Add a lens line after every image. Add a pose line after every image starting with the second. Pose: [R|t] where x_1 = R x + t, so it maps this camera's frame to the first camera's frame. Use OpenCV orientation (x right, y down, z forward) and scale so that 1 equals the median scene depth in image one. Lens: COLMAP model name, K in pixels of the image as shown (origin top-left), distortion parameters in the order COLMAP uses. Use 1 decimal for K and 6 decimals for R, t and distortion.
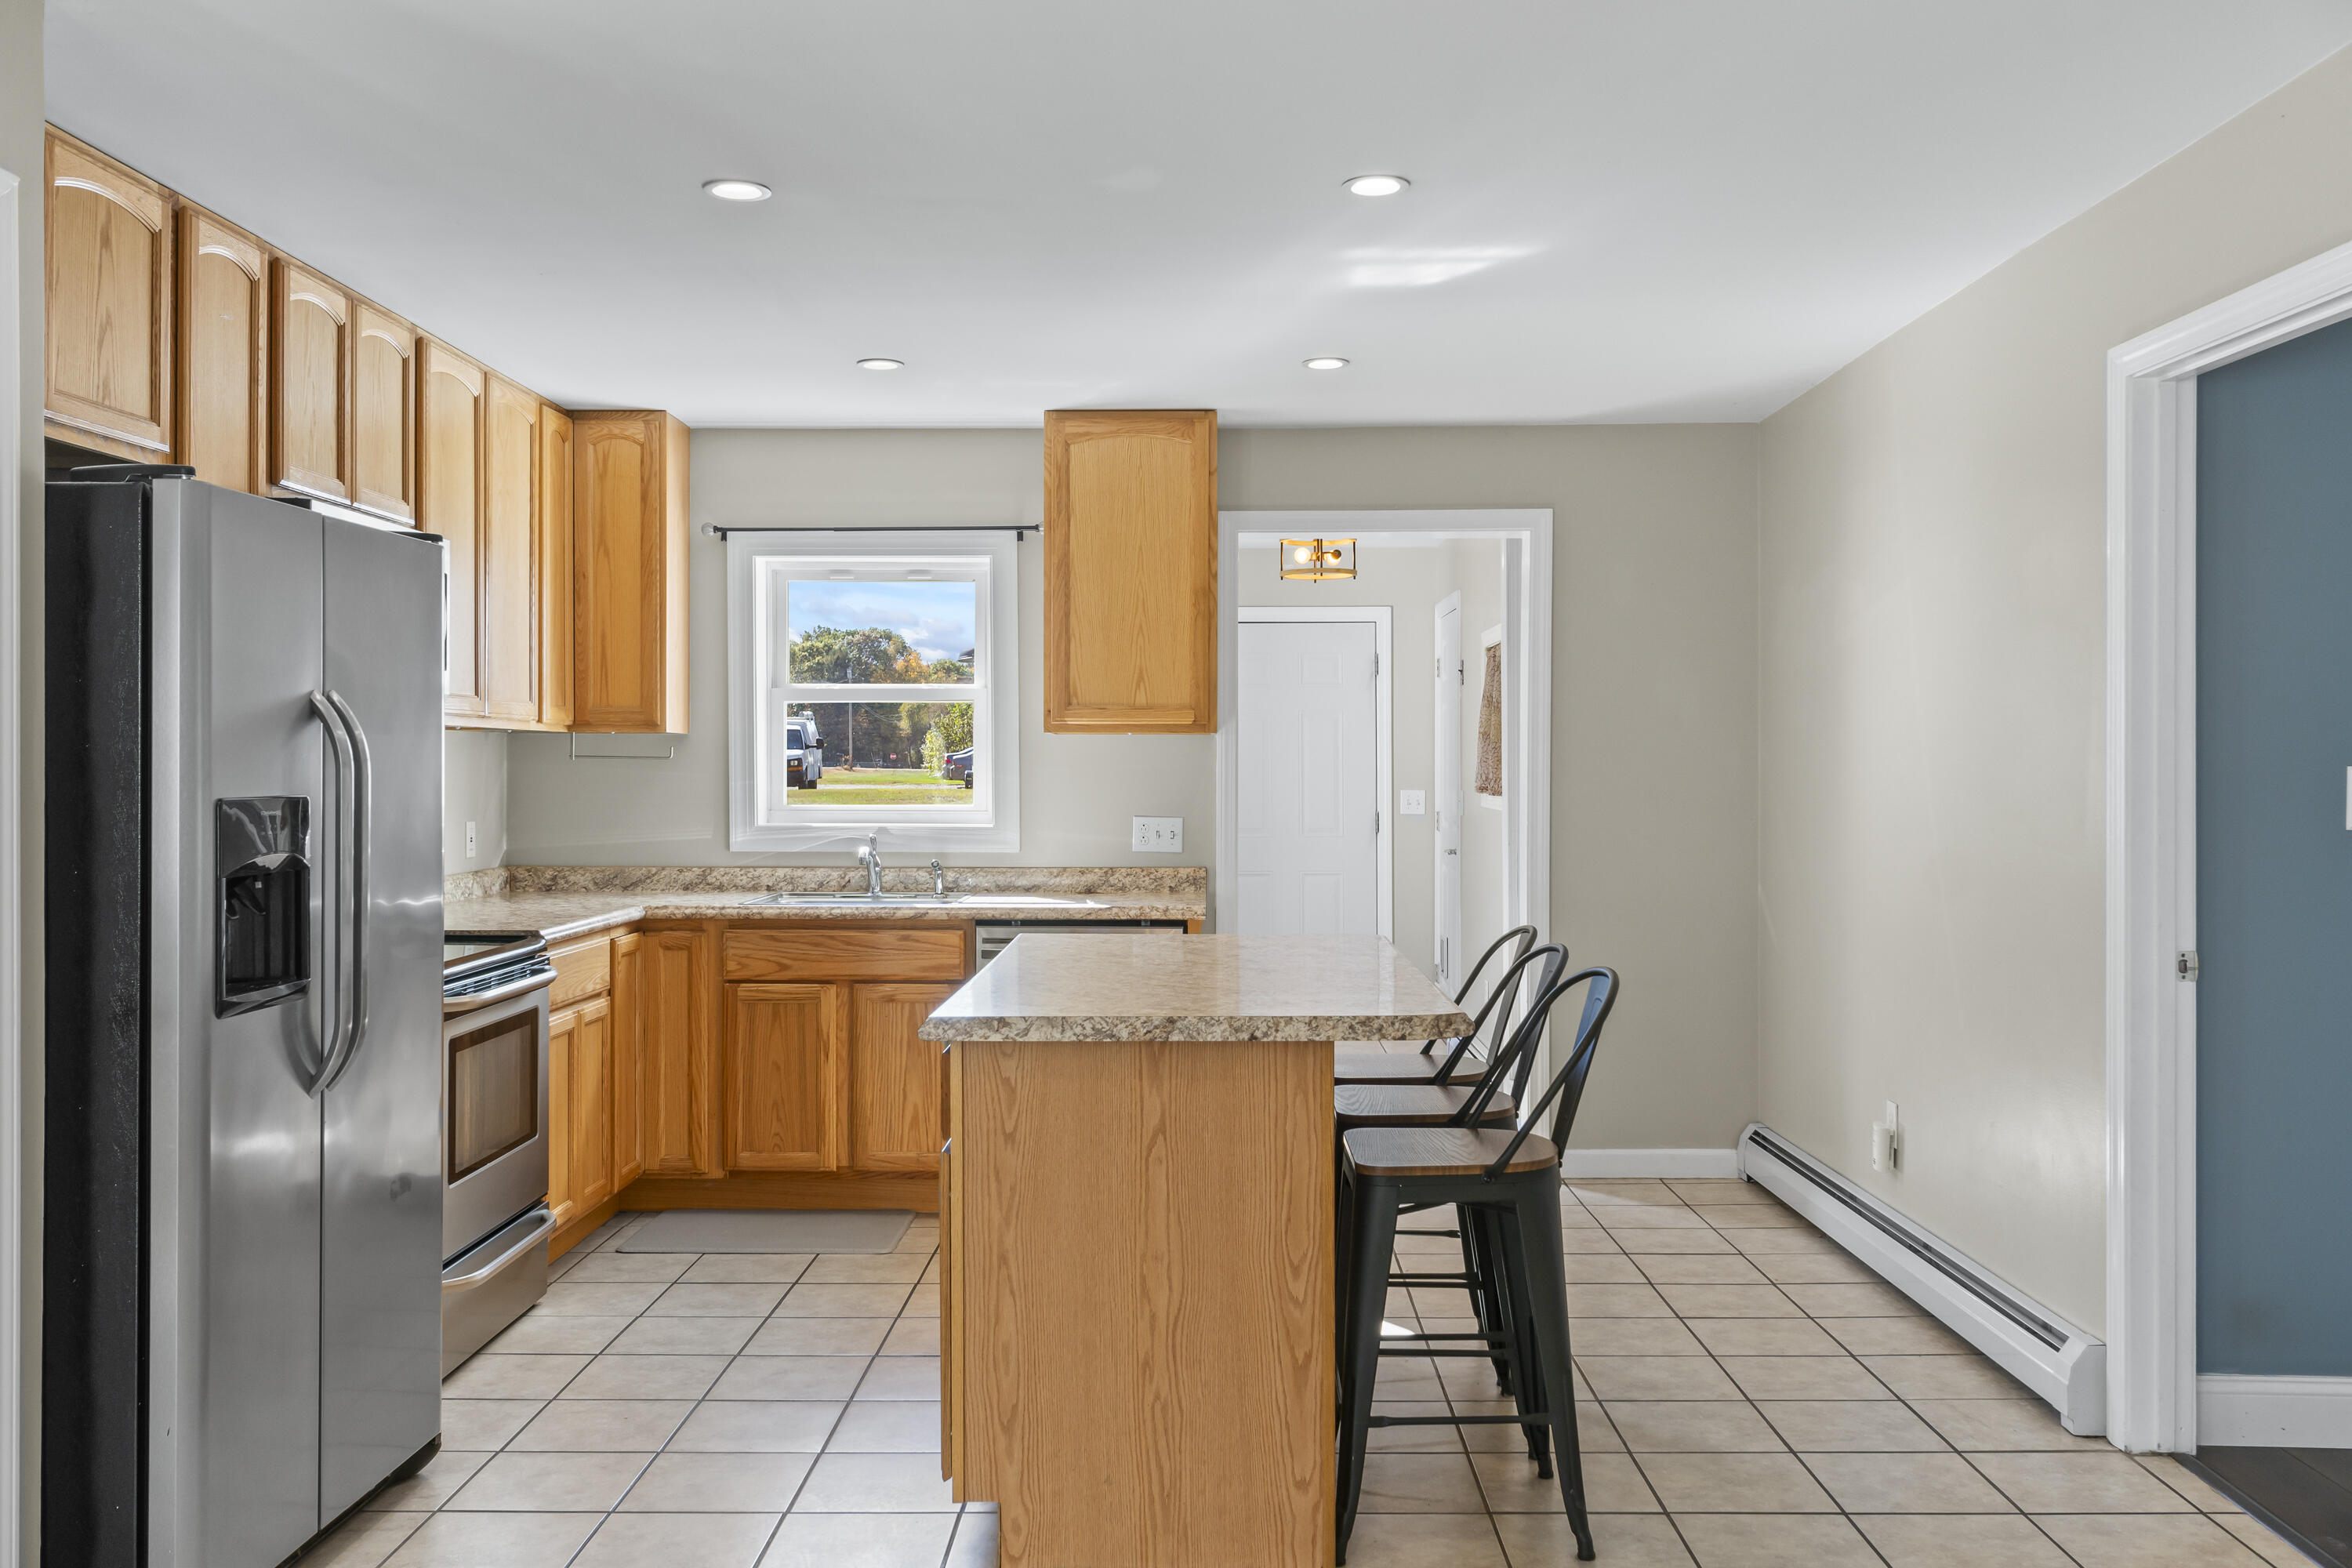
lens RADIAL K [[1991.9, 0, 1176.0], [0, 1991.9, 784.0], [0, 0, 1]] dist [0.002765, 0.003398]
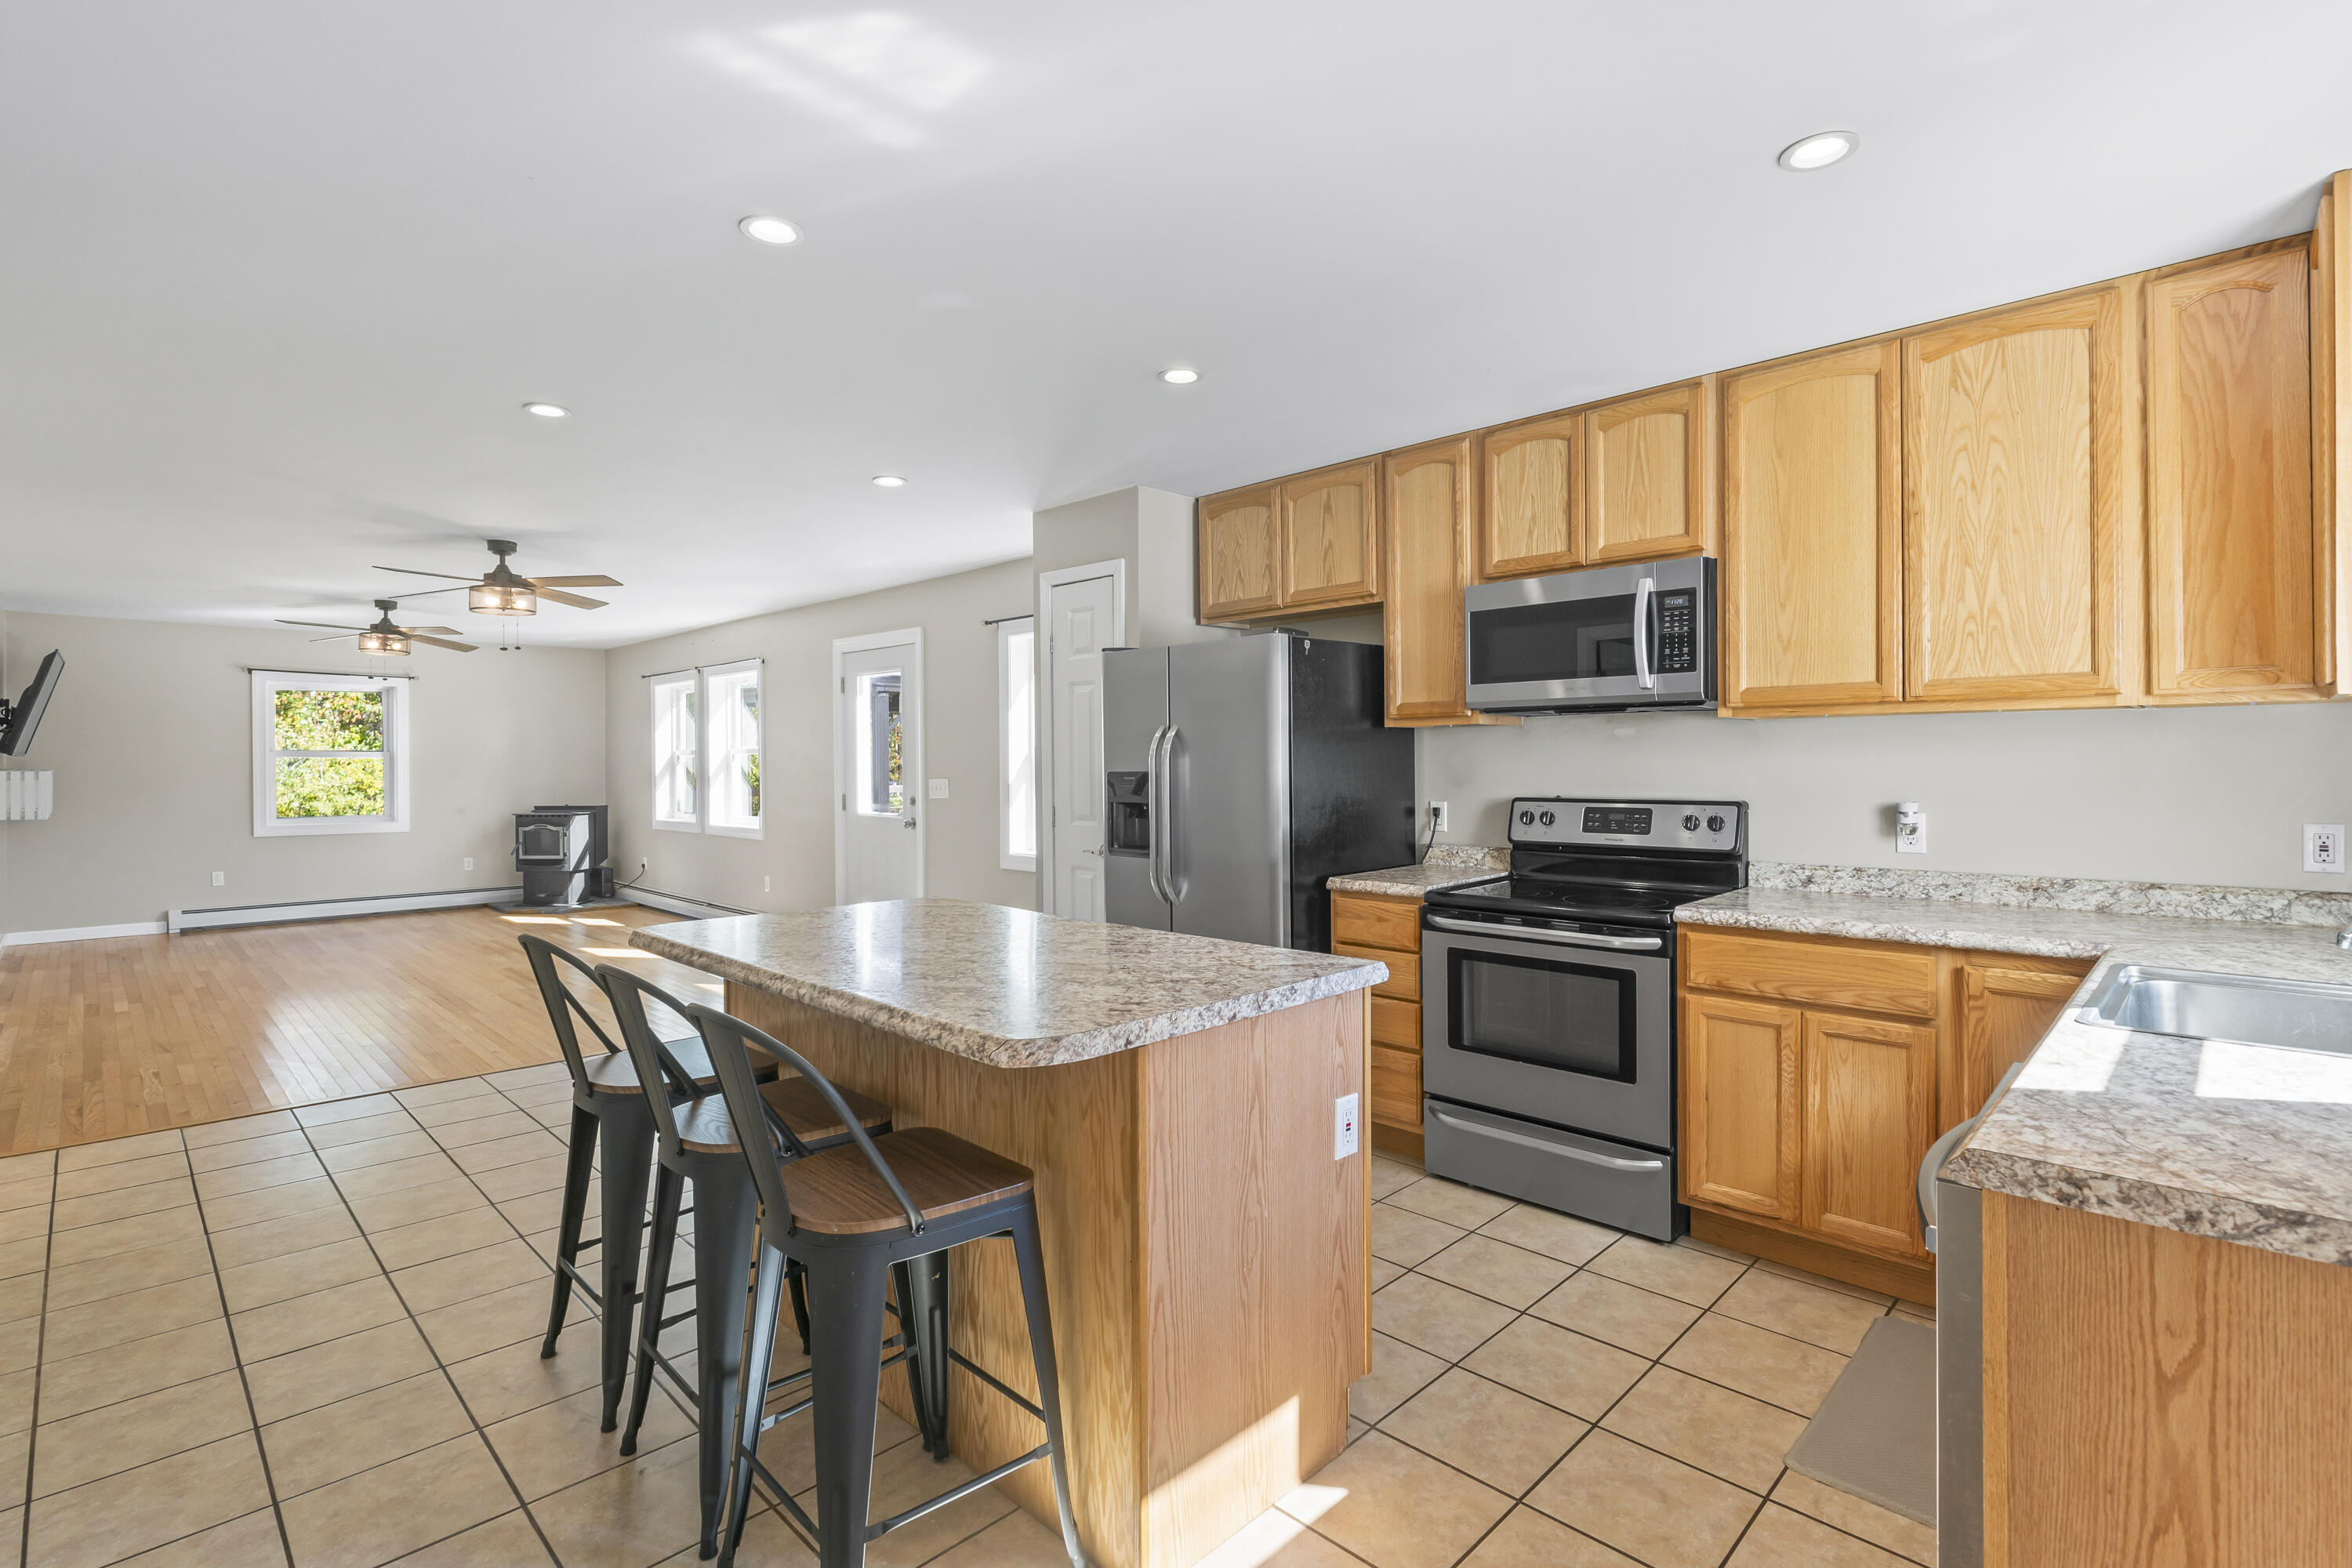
lens RADIAL K [[1087.5, 0, 1176.9], [0, 1087.5, 759.9], [0, 0, 1]] dist [-0.002479, -0.000441]
pose [[-0.691155, 0.002912, -0.722700, 0.236075], [-0.000646, 0.999989, 0.004646, -0.007089], [0.722706, 0.003678, -0.691146, 0.977939]]
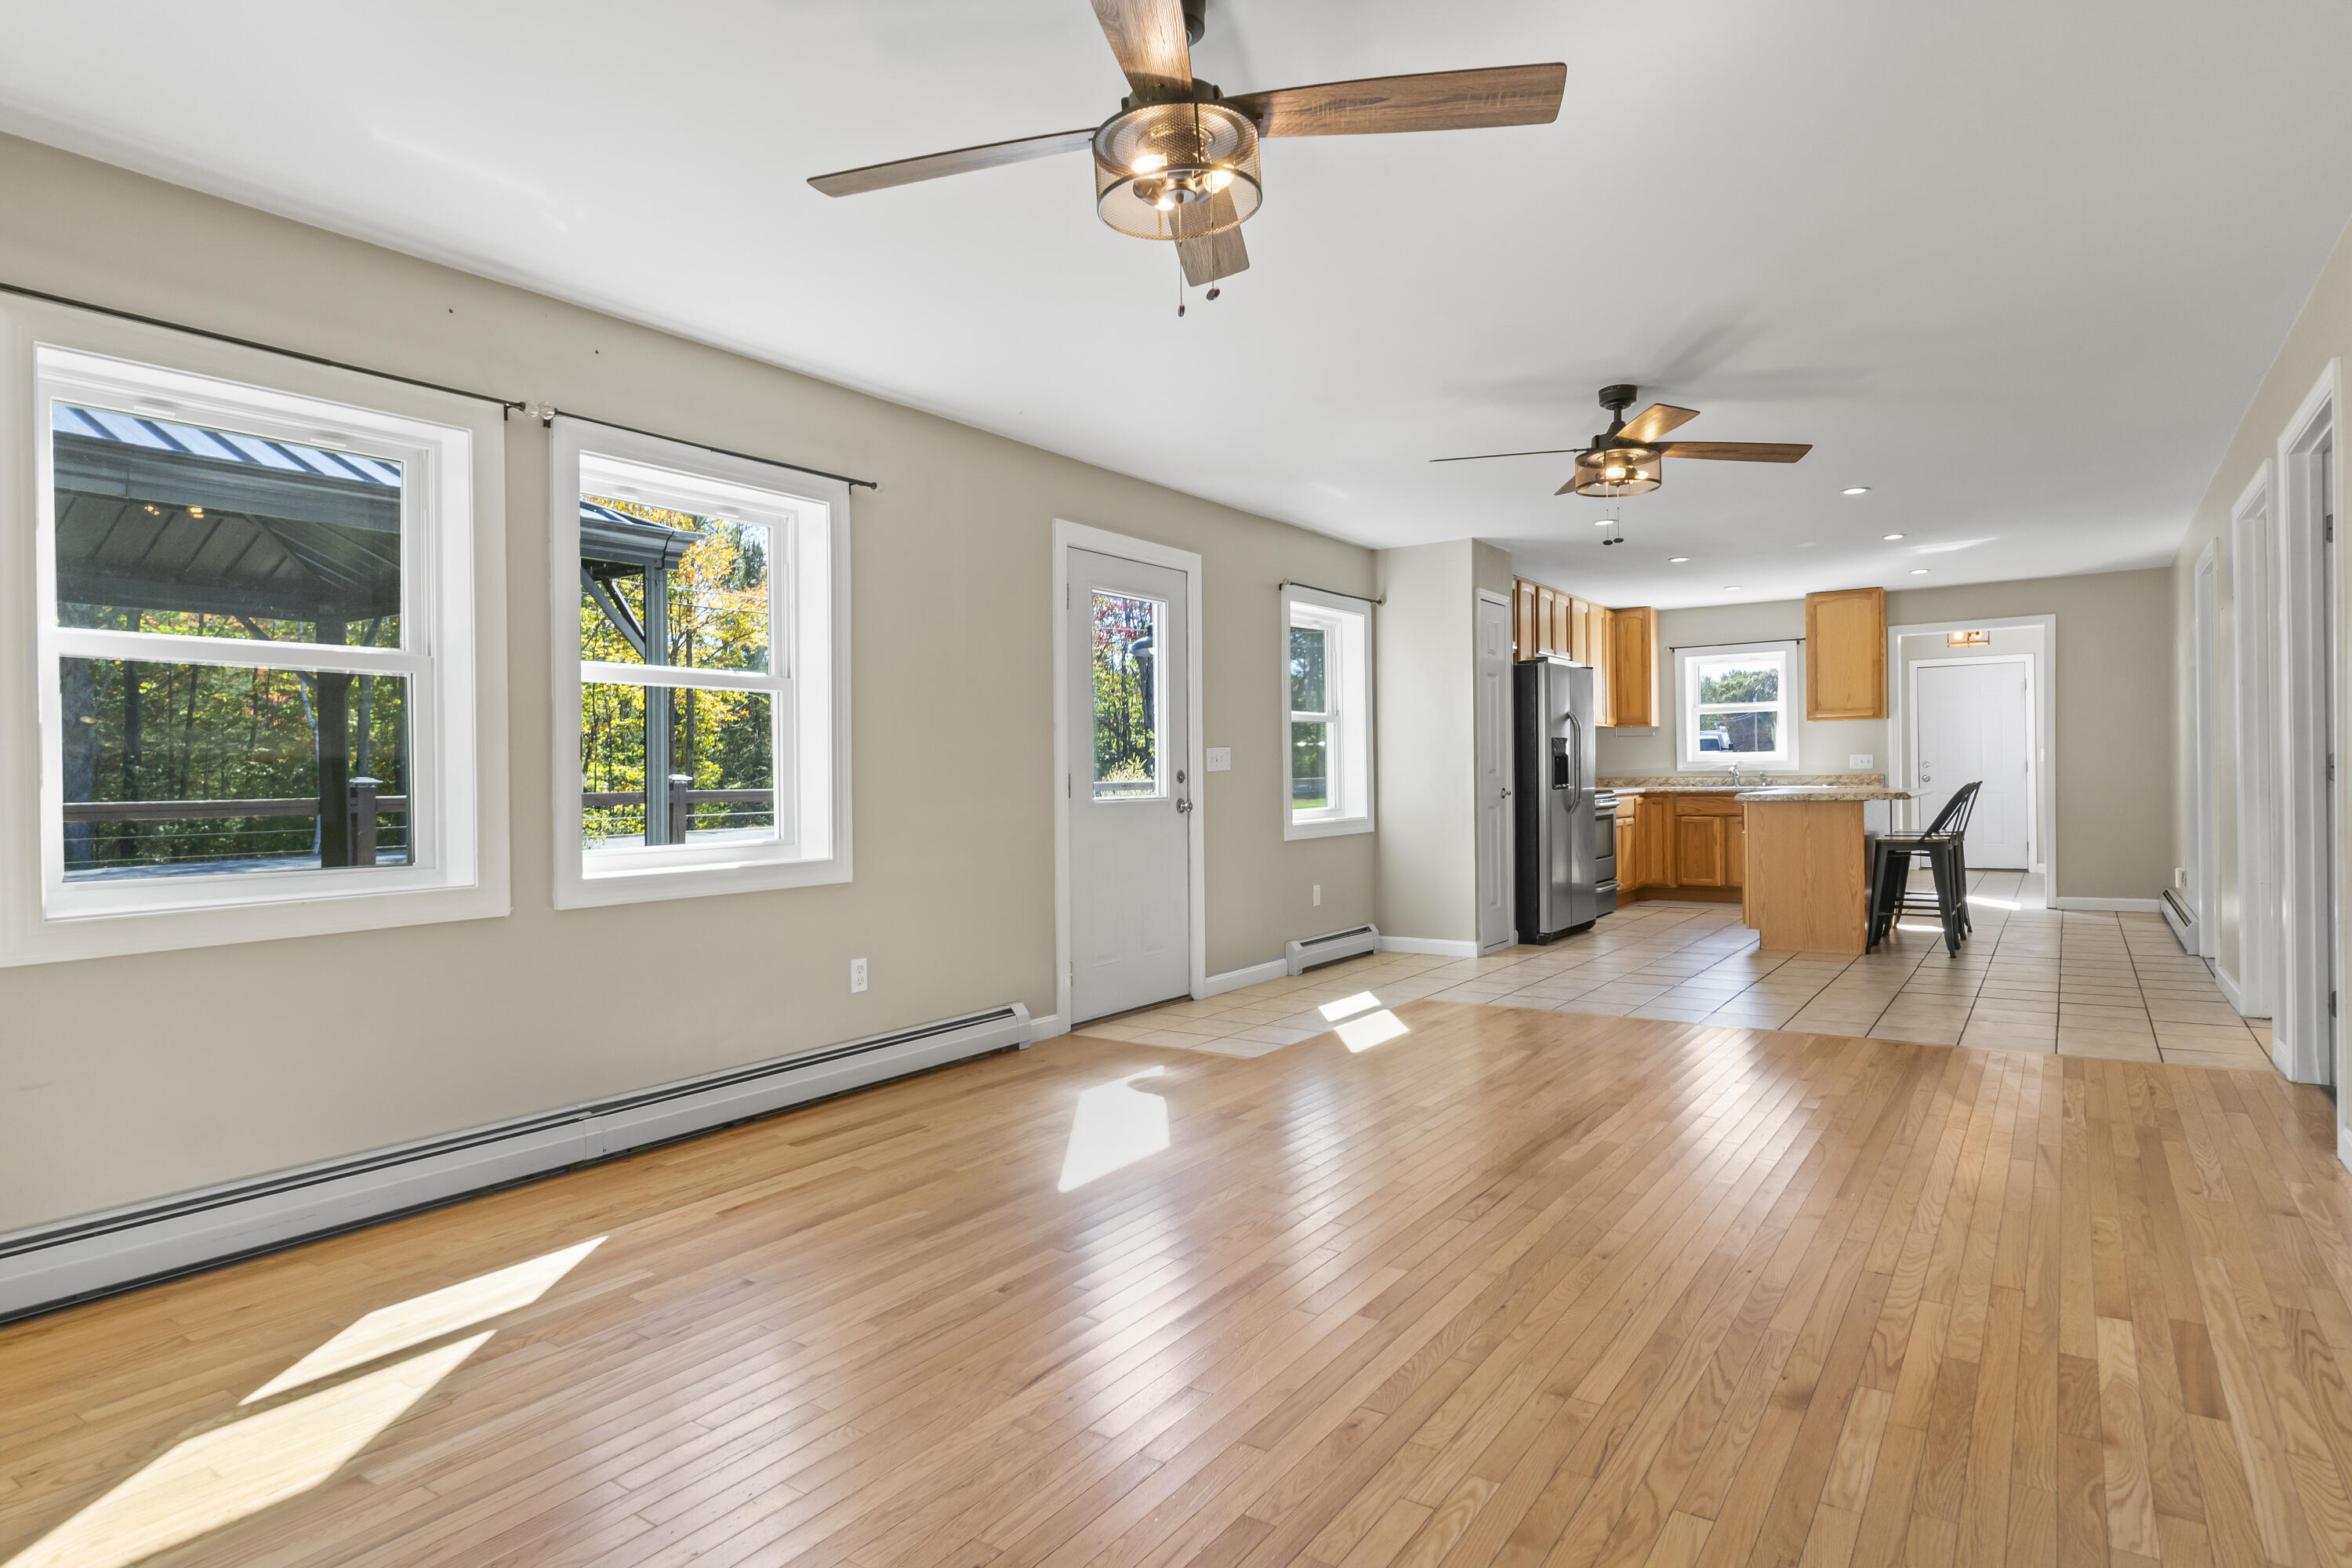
lens RADIAL K [[1296.4, 0, 1176.0], [0, 1296.4, 784.0], [0, 0, 1]] dist [0.001593, 0.000218]
pose [[0.834109, -0.010053, -0.551508, 0.174660], [0.011210, 0.999936, -0.001273, 0.047967], [0.551486, -0.005121, 0.834168, -0.823537]]
